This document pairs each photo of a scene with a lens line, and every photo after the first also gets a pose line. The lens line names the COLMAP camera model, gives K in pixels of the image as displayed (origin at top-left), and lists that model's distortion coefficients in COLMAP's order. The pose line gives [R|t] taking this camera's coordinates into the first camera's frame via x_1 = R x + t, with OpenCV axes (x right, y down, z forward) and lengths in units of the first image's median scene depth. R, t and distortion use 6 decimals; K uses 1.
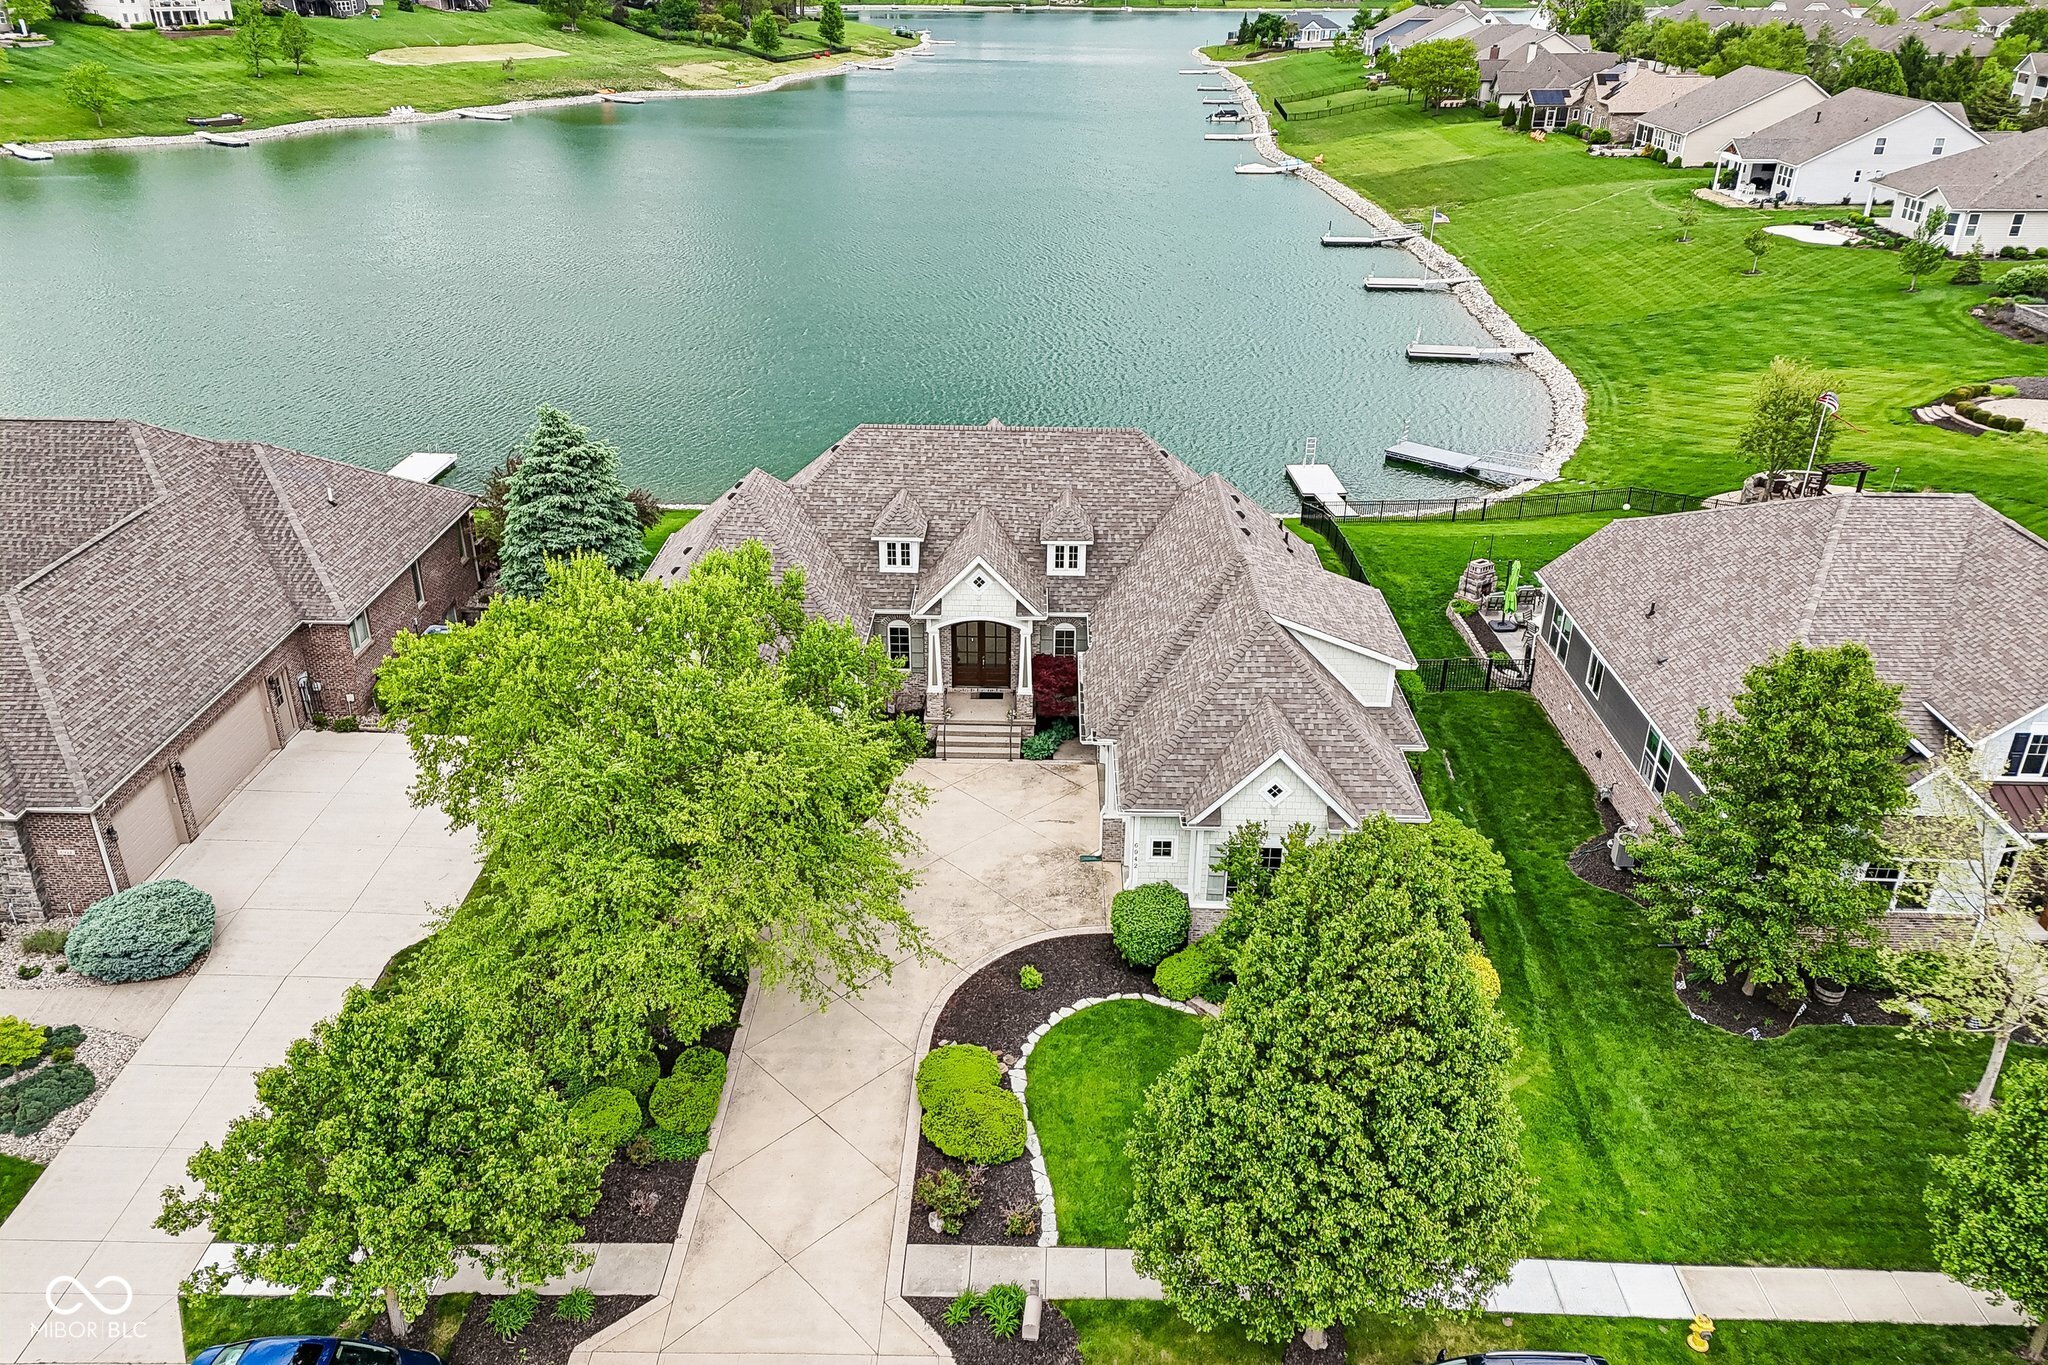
lens RADIAL K [[1491.4, 0, 1015.0], [0, 1491.4, 677.1], [0, 0, 1]] dist [0.089716, -0.083194]
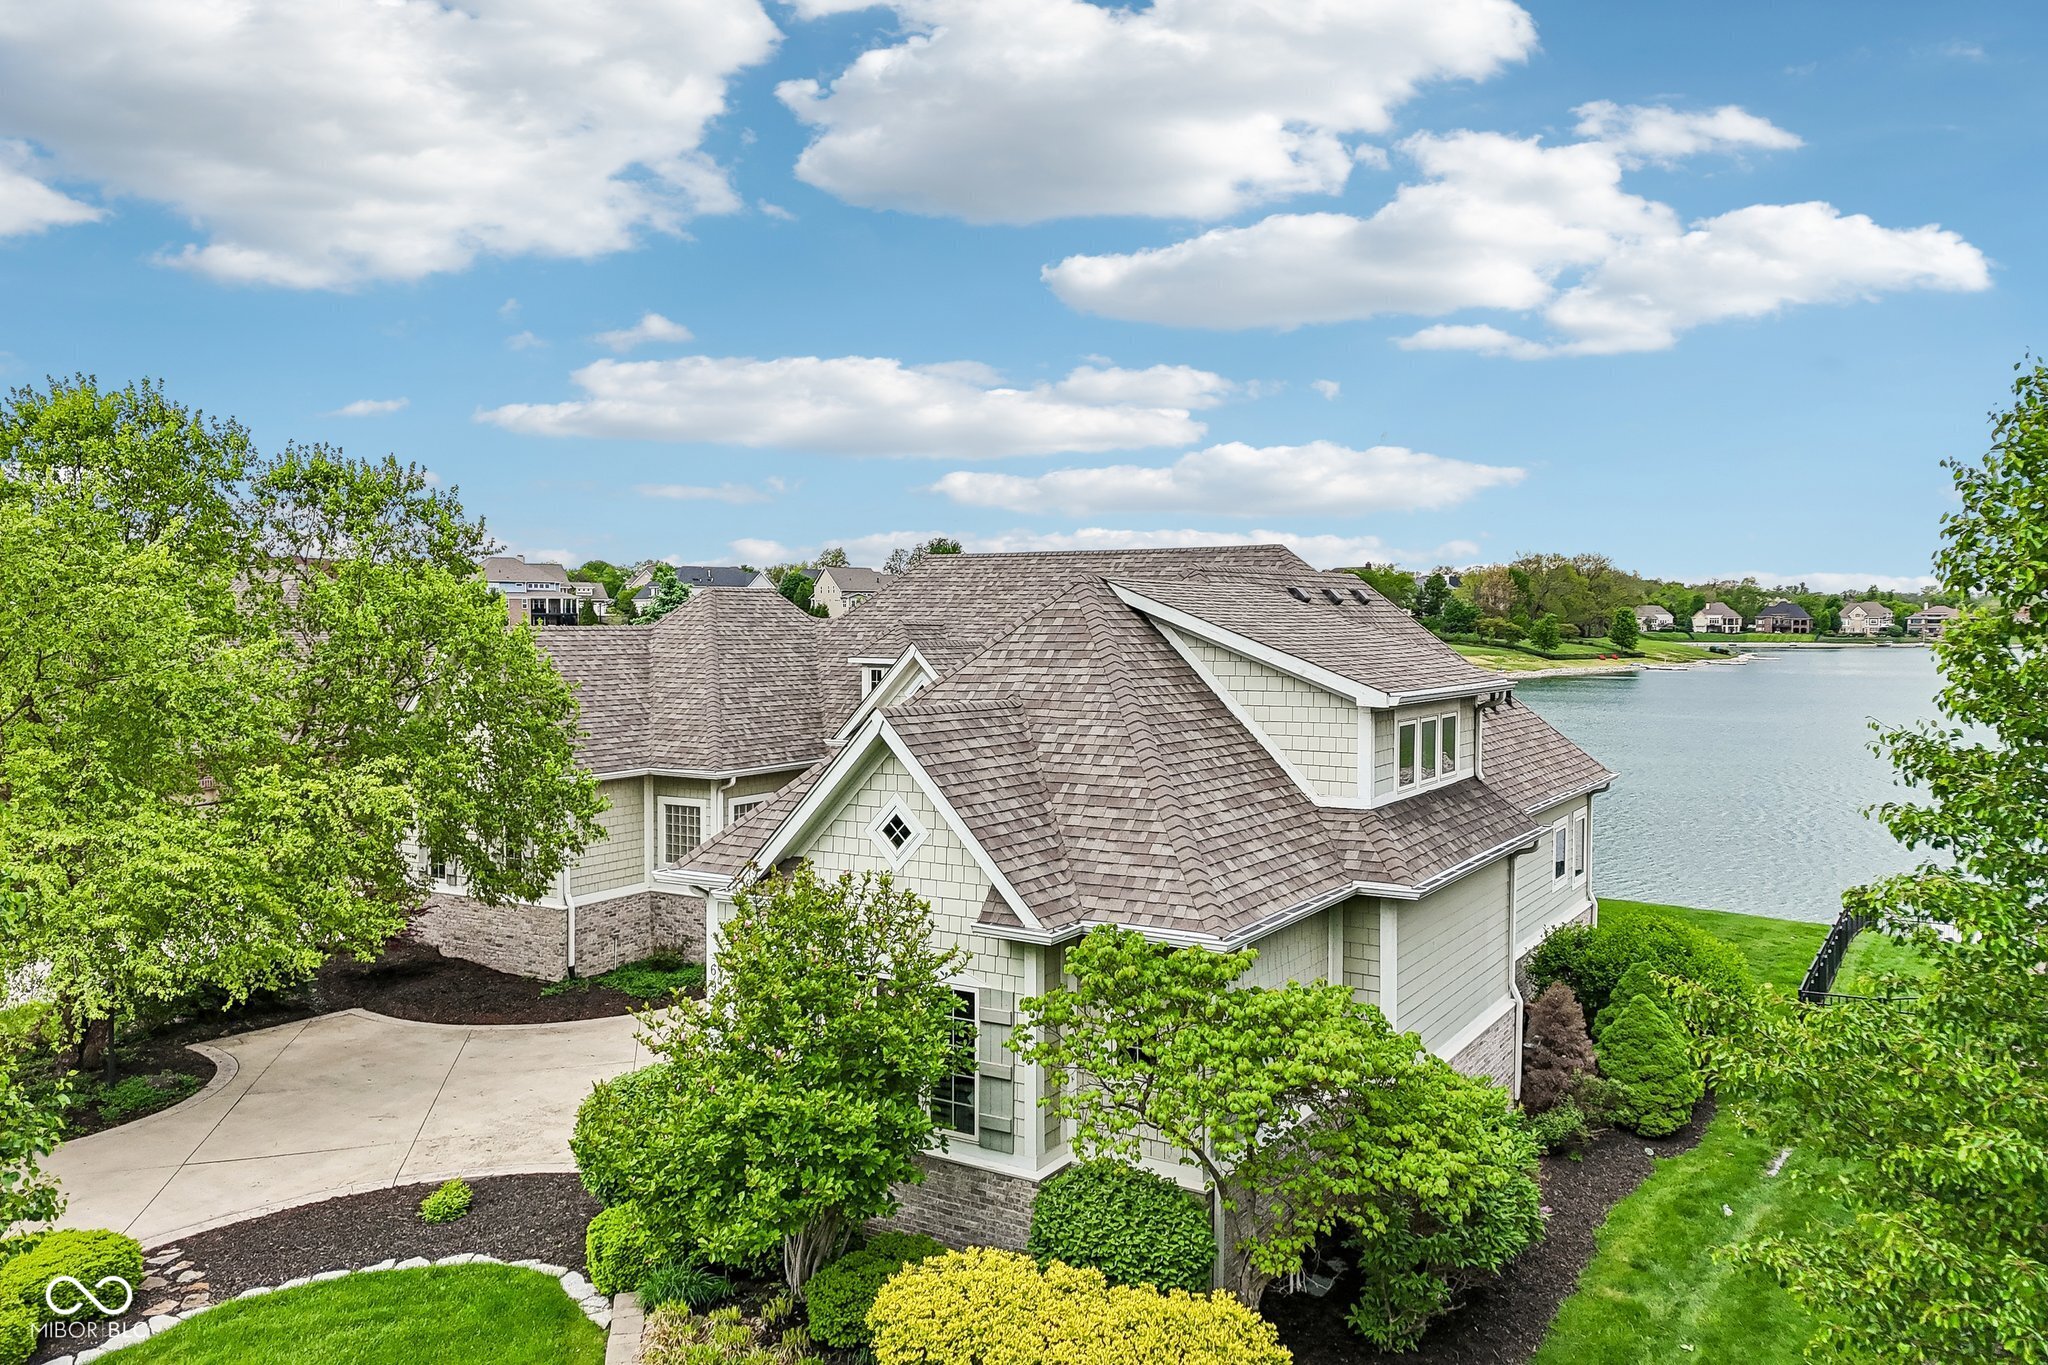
lens RADIAL K [[1491.4, 0, 1015.0], [0, 1491.4, 677.1], [0, 0, 1]] dist [0.089716, -0.083194]
pose [[0.858117, 0.015656, -0.513216, 0.316320], [-0.222000, 0.912592, -0.343354, 0.131224], [0.462981, 0.408572, 0.786586, 0.473365]]
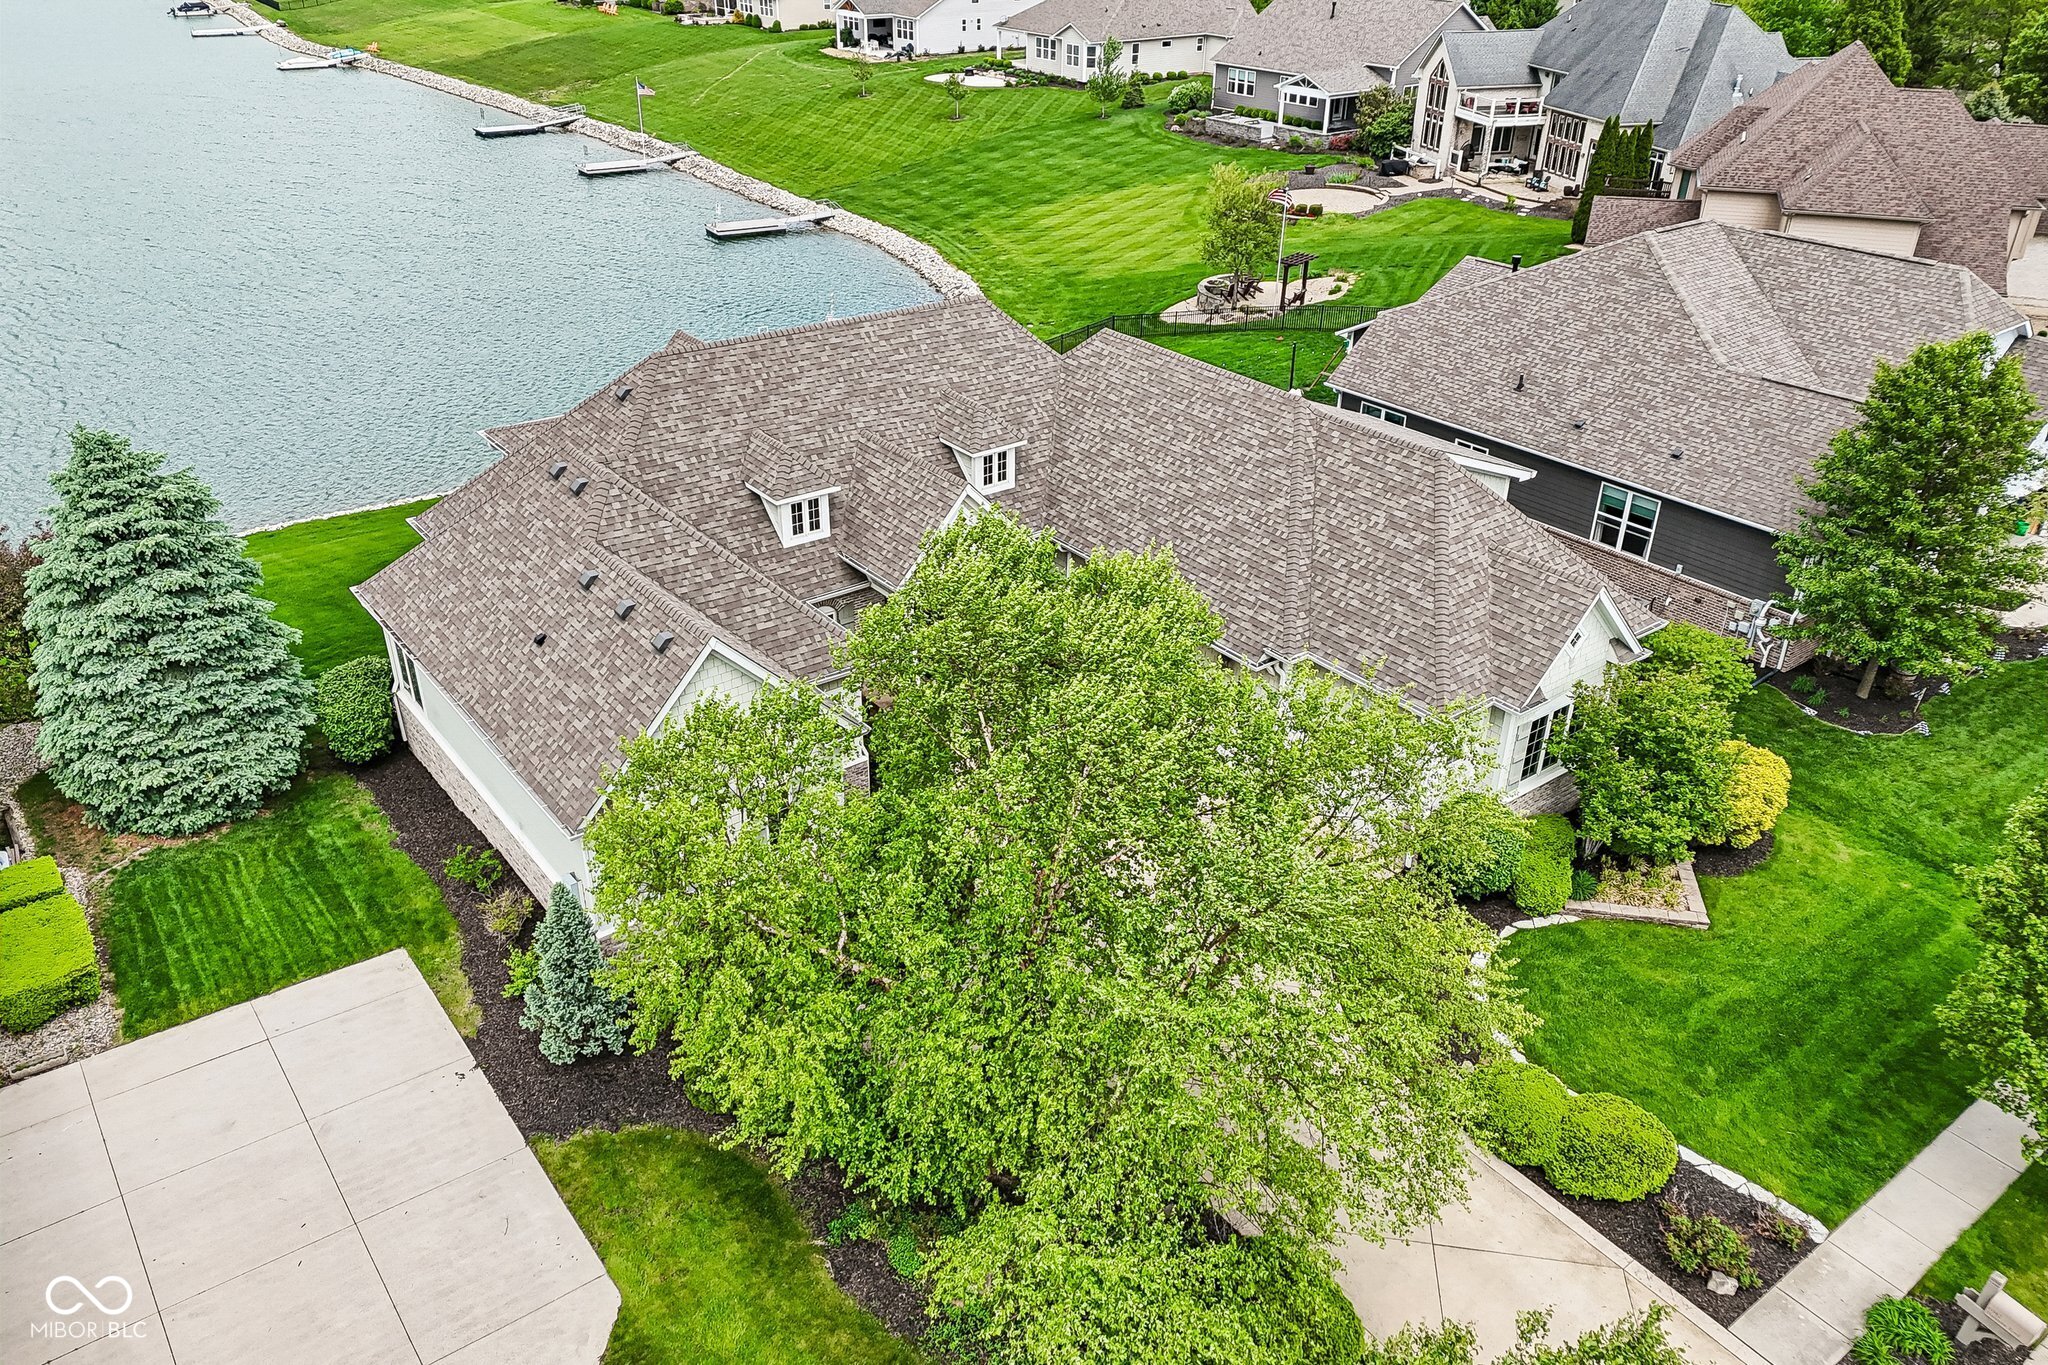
lens RADIAL K [[1491.4, 0, 1015.0], [0, 1491.4, 677.1], [0, 0, 1]] dist [0.089716, -0.083194]
pose [[0.781270, -0.299006, 0.547916, -0.404592], [0.268657, 0.953413, 0.137214, -0.078438], [-0.563418, 0.040001, 0.825203, 0.344969]]
